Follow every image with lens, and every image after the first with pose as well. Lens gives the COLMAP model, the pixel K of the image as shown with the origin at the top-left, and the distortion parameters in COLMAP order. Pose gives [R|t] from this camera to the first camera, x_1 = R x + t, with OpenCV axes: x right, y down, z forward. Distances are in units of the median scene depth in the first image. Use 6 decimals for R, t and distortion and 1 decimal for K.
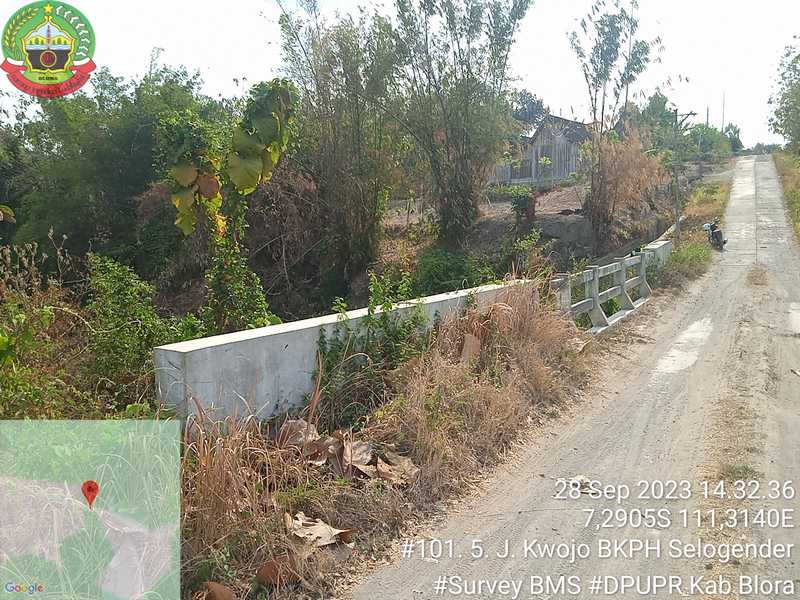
lens RADIAL K [[657.9, 0, 397.0], [0, 657.9, 304.7], [0, 0, 1]] dist [0.053779, -0.072010]
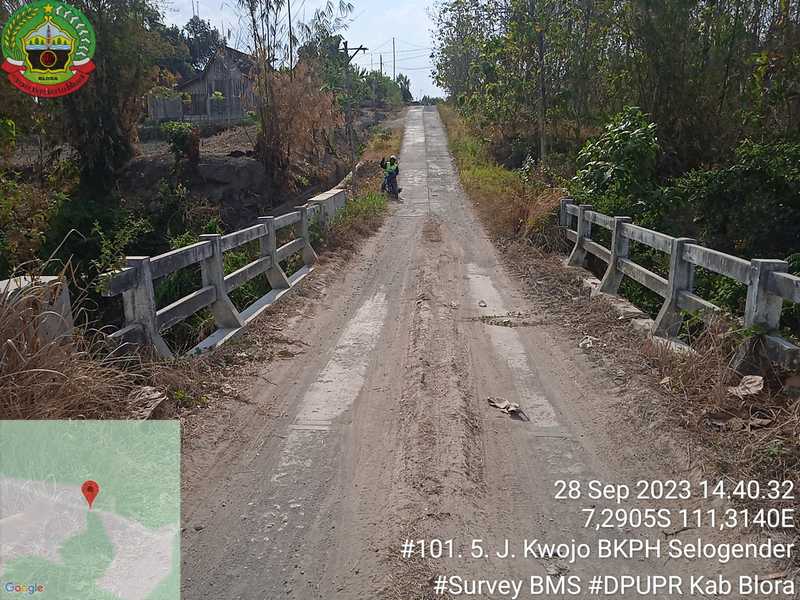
lens RADIAL K [[657.9, 0, 405.4], [0, 657.9, 312.2], [0, 0, 1]] dist [0.053779, -0.072010]
pose [[0.894658, -0.081512, 0.439253, 0.056803], [0.040380, 0.993944, 0.102203, -0.013220], [-0.444923, -0.073700, 0.892531, 0.110488]]
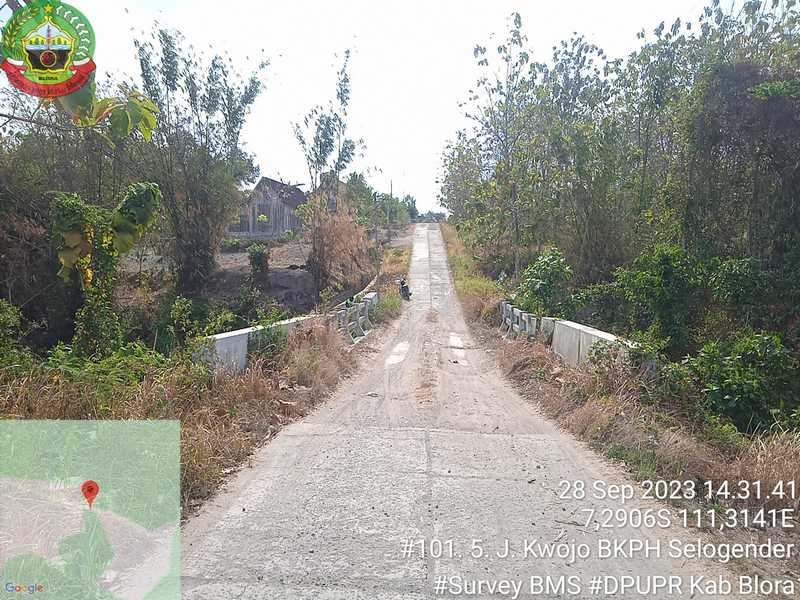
lens RADIAL K [[657.9, 0, 397.1], [0, 657.9, 302.6], [0, 0, 1]] dist [0.053779, -0.072010]
pose [[0.903019, 0.009638, 0.429493, -0.091248], [0.022943, 0.997240, -0.070617, 0.014938], [-0.428988, 0.073623, 0.900305, -0.167126]]
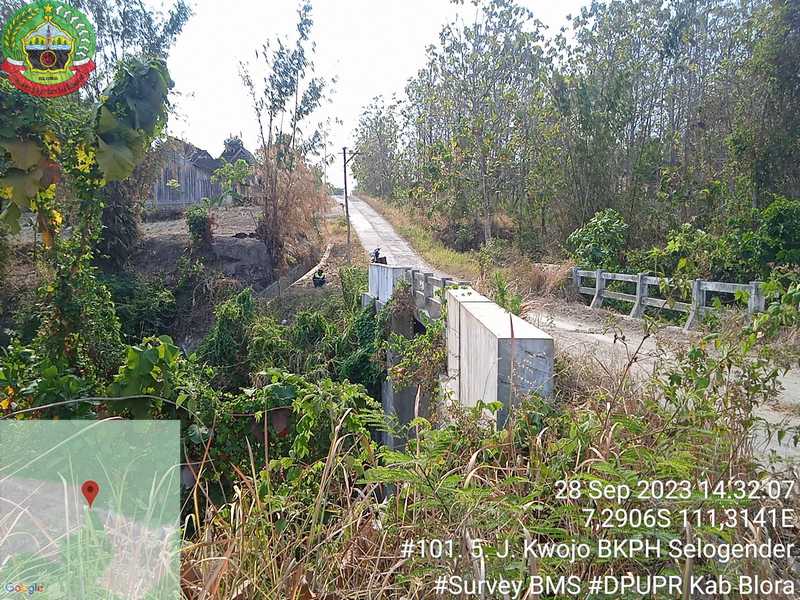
lens RADIAL K [[657.9, 0, 409.8], [0, 657.9, 310.1], [0, 0, 1]] dist [0.053779, -0.072010]
pose [[0.801308, -0.027143, 0.597636, -0.143608], [0.048390, 0.998638, -0.019525, 0.005693], [-0.596292, 0.044565, 0.801529, 0.045318]]
